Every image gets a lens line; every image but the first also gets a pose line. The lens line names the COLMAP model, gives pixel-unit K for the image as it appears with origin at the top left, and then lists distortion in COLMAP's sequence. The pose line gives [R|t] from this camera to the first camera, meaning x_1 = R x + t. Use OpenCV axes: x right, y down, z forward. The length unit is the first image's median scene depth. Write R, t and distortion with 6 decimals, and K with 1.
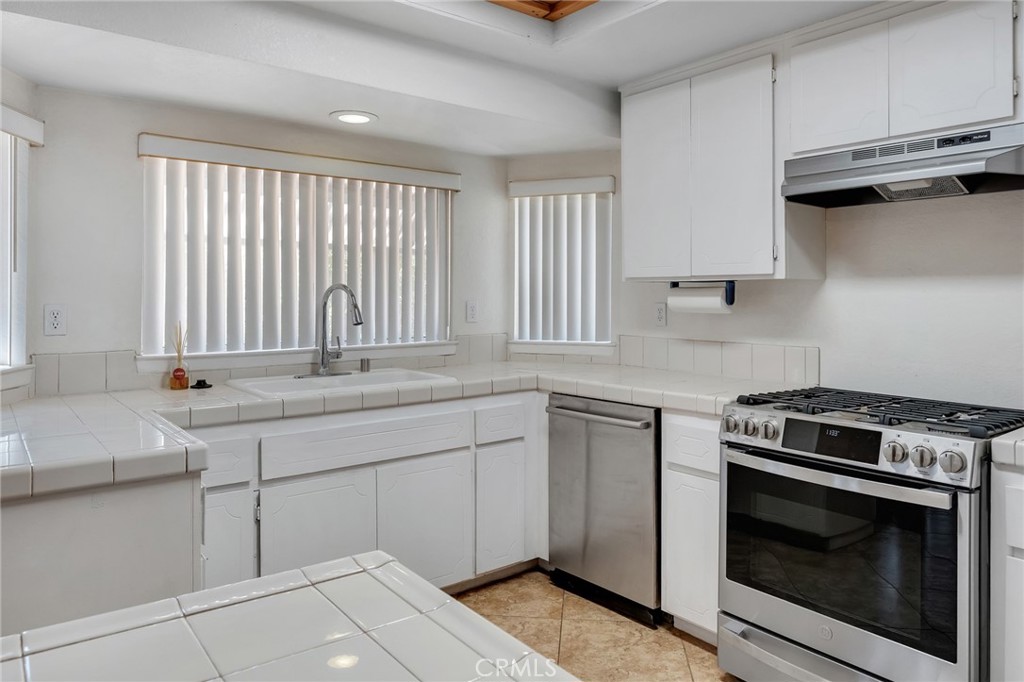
lens RADIAL K [[687.5, 0, 505.6], [0, 687.5, 293.6], [0, 0, 1]] dist [-0.019037, 0.002550]
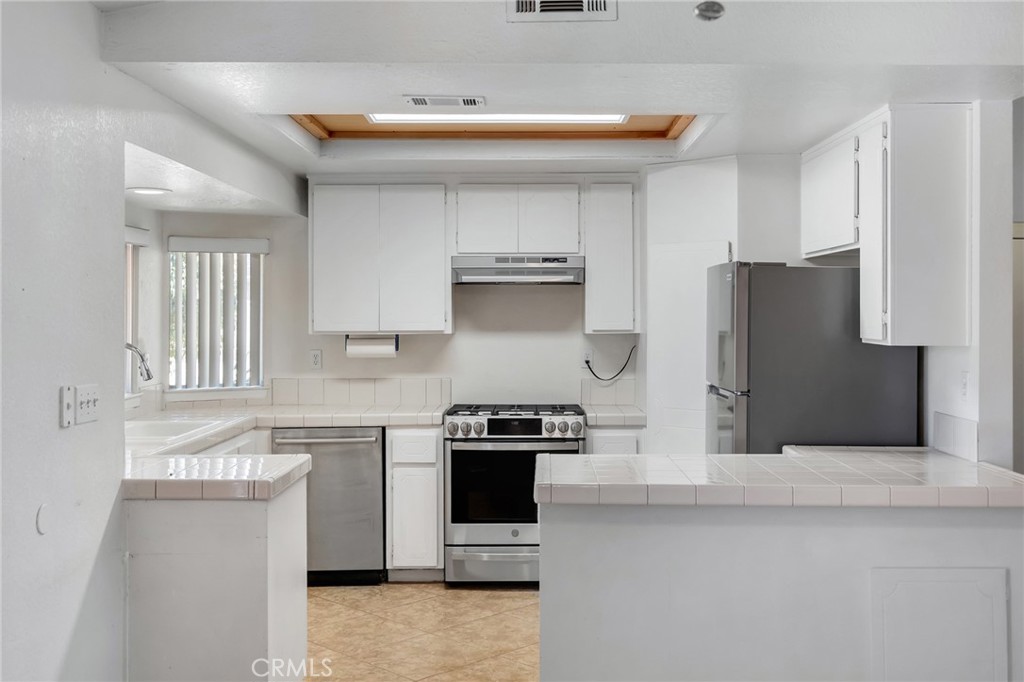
lens RADIAL K [[1057.4, 0, 512.0], [0, 1057.4, 341.0], [0, 0, 1]] dist [-0.016461, 0.009037]
pose [[0.630181, -0.025814, 0.776019, -1.179531], [0.004868, 0.999559, 0.029297, -0.065250], [-0.776433, -0.014685, 0.630029, -0.521447]]
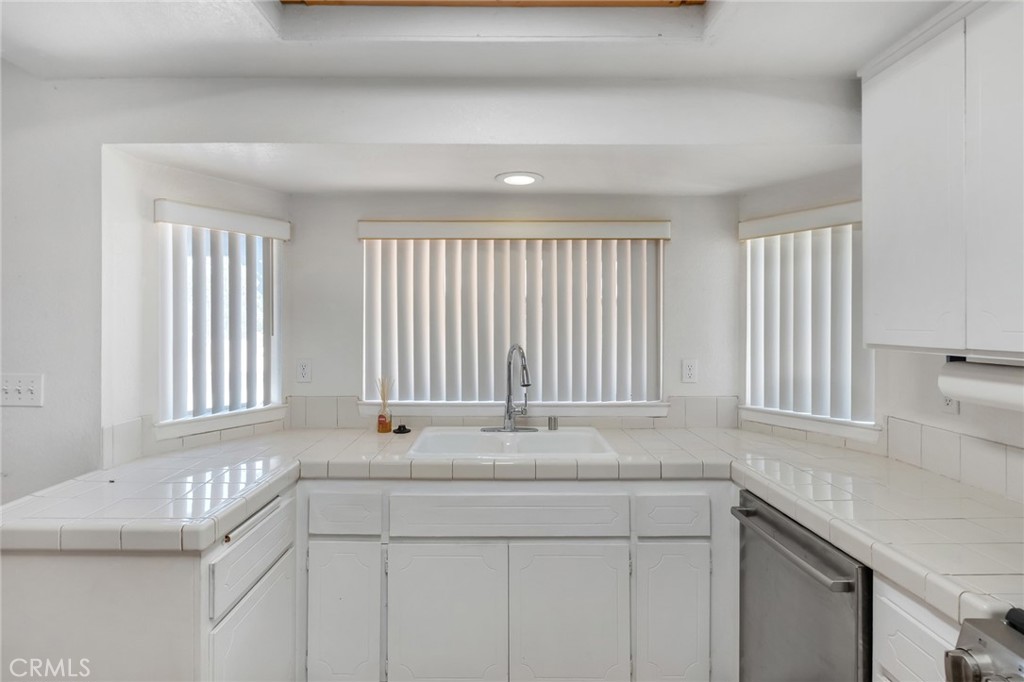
lens RADIAL K [[520.2, 0, 506.9], [0, 520.2, 320.5], [0, 0, 1]] dist [0.000789, -0.000337]
pose [[0.784064, -0.003631, -0.620669, 0.235083], [0.001227, 0.999990, -0.004300, -0.046626], [0.620679, 0.002610, 0.784061, 0.393353]]
